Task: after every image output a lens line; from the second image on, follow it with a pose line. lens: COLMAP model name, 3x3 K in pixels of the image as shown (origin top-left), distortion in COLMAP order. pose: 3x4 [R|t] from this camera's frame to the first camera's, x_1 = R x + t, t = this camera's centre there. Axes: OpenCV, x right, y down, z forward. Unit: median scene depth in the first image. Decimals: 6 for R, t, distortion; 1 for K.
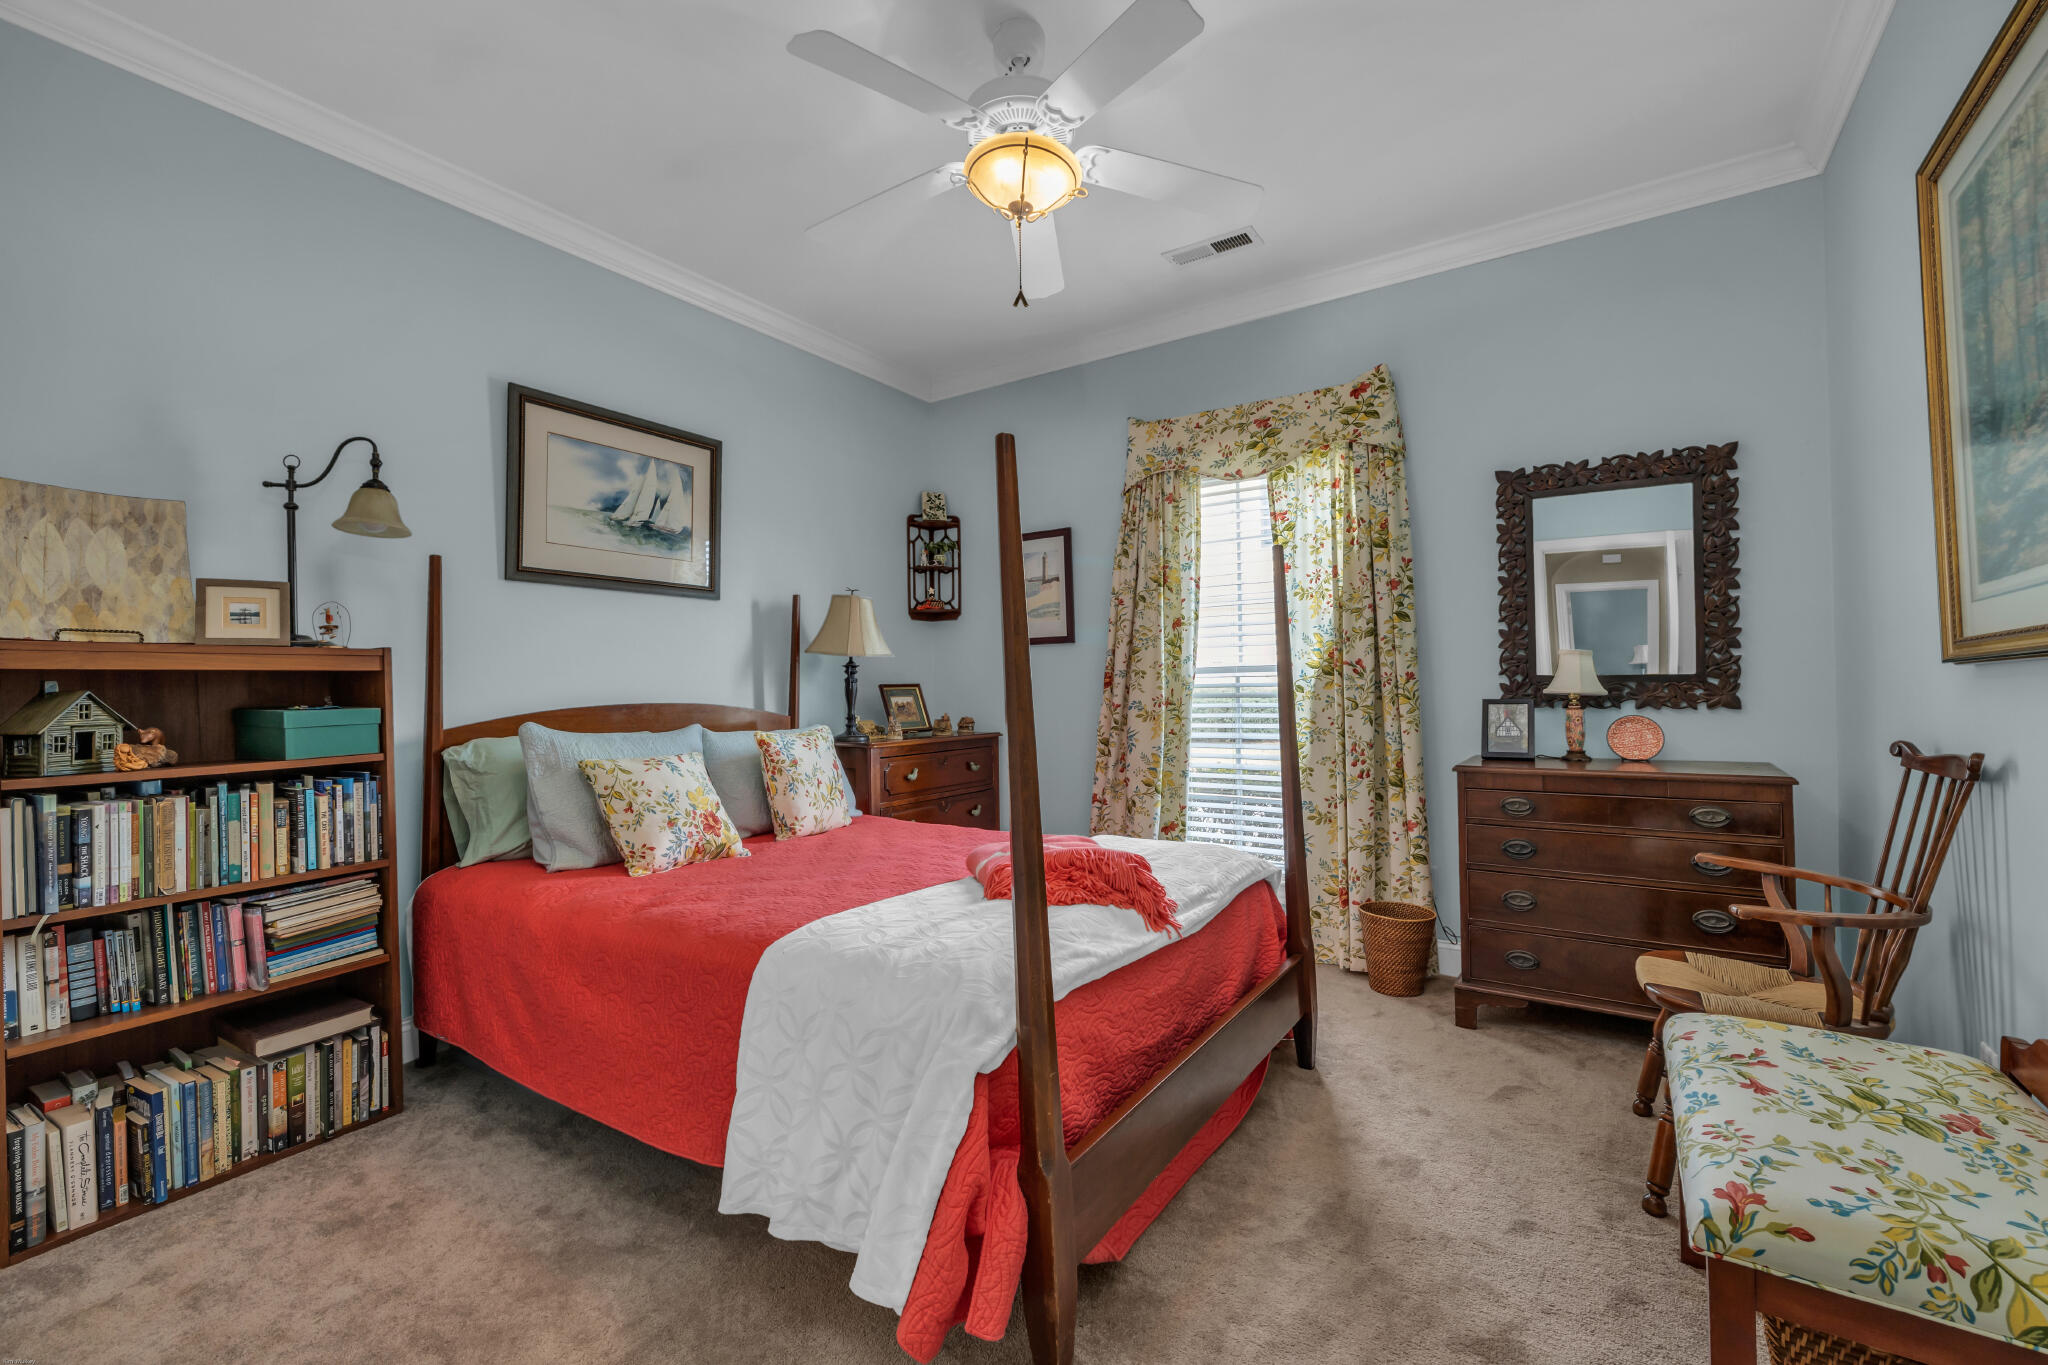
lens RADIAL K [[860.5, 0, 1024.0], [0, 860.5, 682.5], [0, 0, 1]] dist [-0.007639, 0.000381]
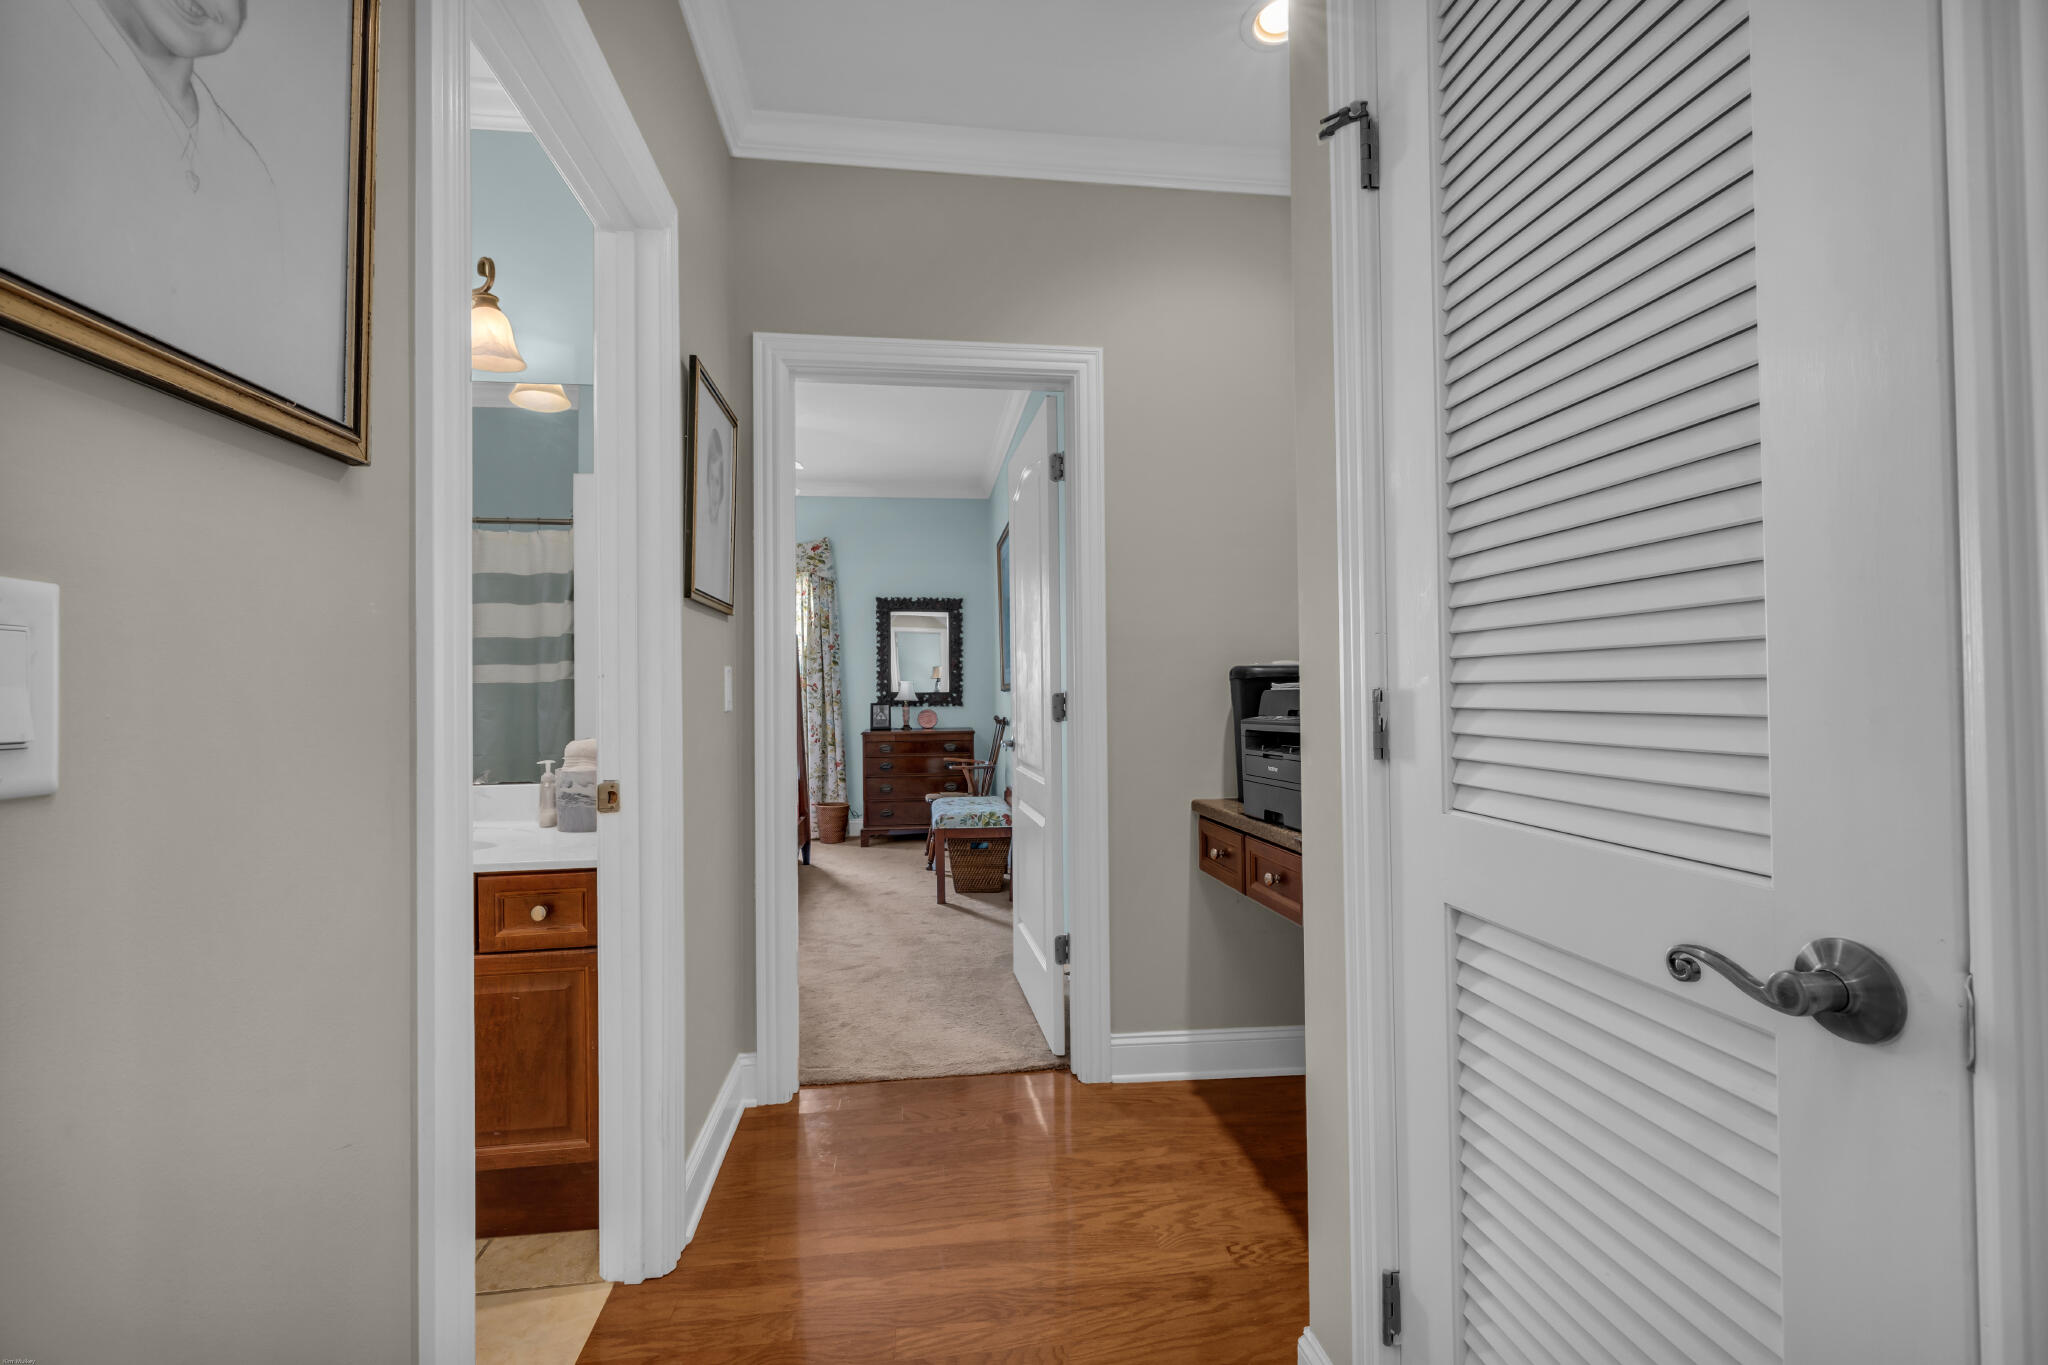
lens RADIAL K [[860.5, 0, 1024.0], [0, 860.5, 682.5], [0, 0, 1]] dist [-0.007639, 0.000381]
pose [[0.753369, 0.008072, 0.657548, -0.590503], [-0.005888, 0.999967, -0.005529, -0.022043], [-0.657572, 0.000294, 0.753392, -0.875274]]
